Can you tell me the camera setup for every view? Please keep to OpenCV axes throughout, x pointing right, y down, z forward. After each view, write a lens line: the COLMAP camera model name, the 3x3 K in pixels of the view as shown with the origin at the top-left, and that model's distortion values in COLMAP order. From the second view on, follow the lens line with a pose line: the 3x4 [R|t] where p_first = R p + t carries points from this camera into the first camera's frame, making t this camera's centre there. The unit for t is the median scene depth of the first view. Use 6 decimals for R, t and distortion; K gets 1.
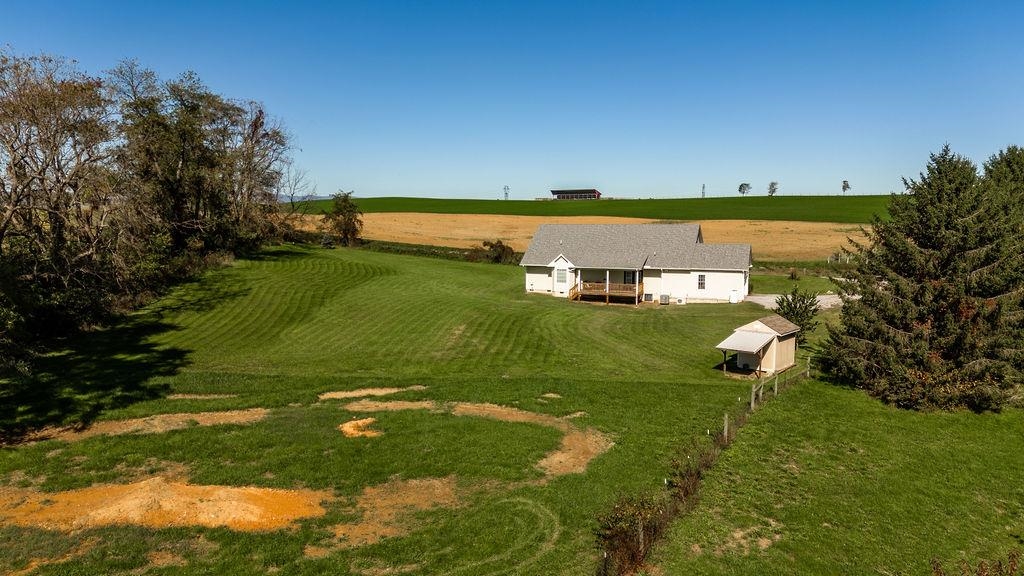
lens RADIAL K [[747.6, 0, 506.6], [0, 747.6, 292.6], [0, 0, 1]] dist [0.070945, -0.064146]
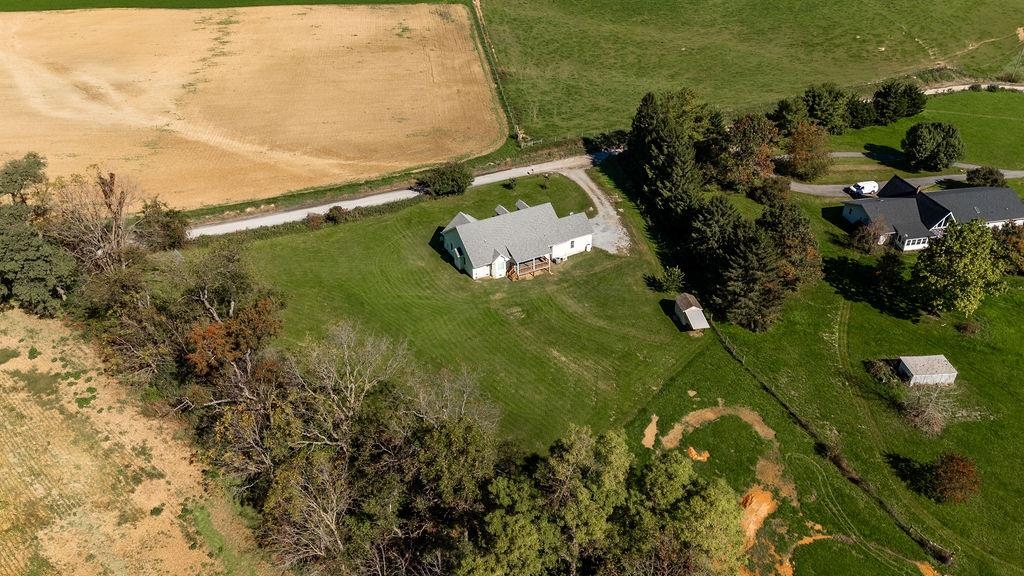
lens RADIAL K [[747.6, 0, 507.9], [0, 747.6, 292.7], [0, 0, 1]] dist [0.070945, -0.064146]
pose [[0.657466, -0.425953, 0.621533, -0.947679], [0.088924, 0.862977, 0.497356, -0.780421], [-0.748219, -0.271725, 0.605255, 0.034876]]
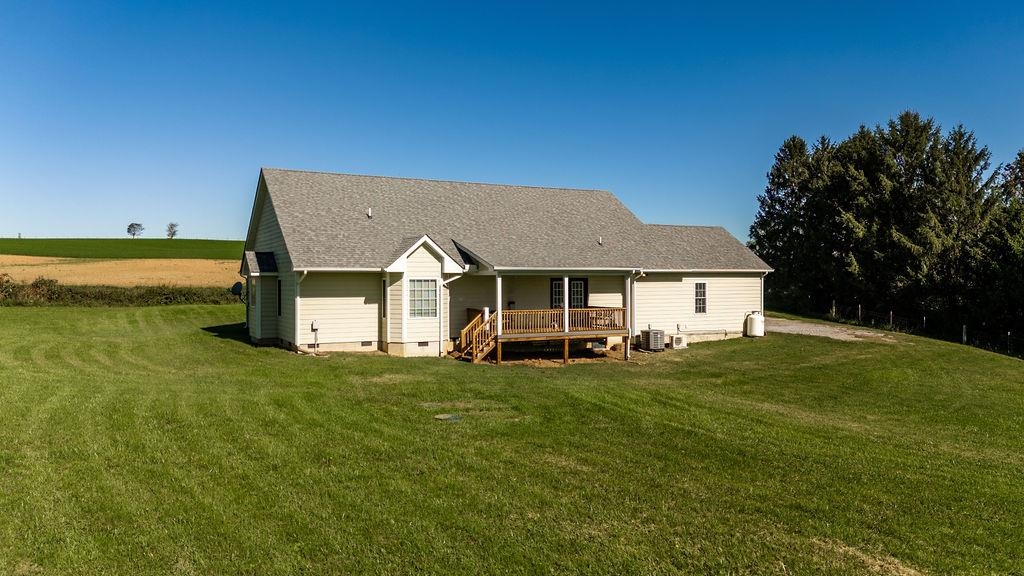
lens RADIAL K [[747.6, 0, 511.6], [0, 747.6, 291.7], [0, 0, 1]] dist [0.070945, -0.064146]
pose [[0.658522, -0.017560, 0.752357, -0.176982], [0.078137, 0.995920, -0.045147, -0.005908], [-0.748494, 0.088517, 0.657207, 0.765874]]
